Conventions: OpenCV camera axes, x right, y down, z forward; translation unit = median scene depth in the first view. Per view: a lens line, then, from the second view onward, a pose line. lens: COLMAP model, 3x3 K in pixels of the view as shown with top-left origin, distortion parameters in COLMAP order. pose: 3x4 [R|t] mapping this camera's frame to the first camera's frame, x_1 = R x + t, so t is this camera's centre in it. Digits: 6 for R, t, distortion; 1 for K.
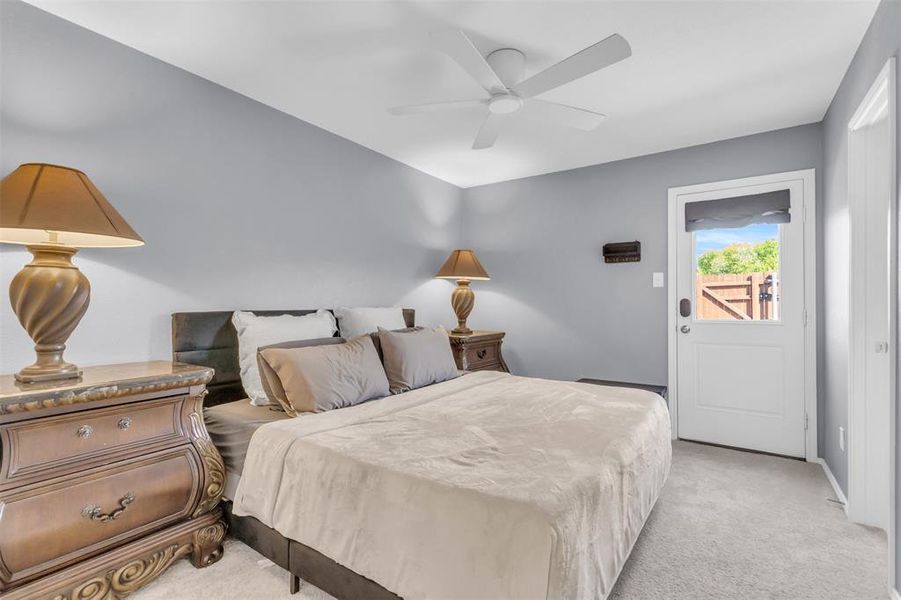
lens RADIAL K [[414.5, 0, 449.0], [0, 414.5, 303.7], [0, 0, 1]] dist [0.001764, -0.000606]
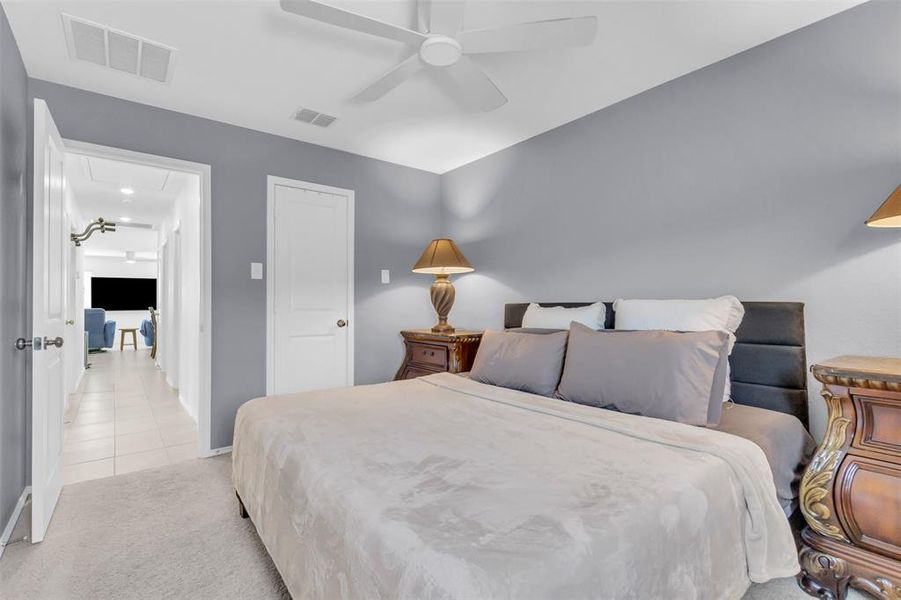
lens RADIAL K [[414.5, 0, 449.0], [0, 414.5, 303.7], [0, 0, 1]] dist [0.001764, -0.000606]
pose [[-0.293728, 0.016671, -0.955744, 0.932781], [0.017194, 0.999778, 0.012155, -0.000046], [0.955734, -0.012863, -0.293950, 1.276565]]
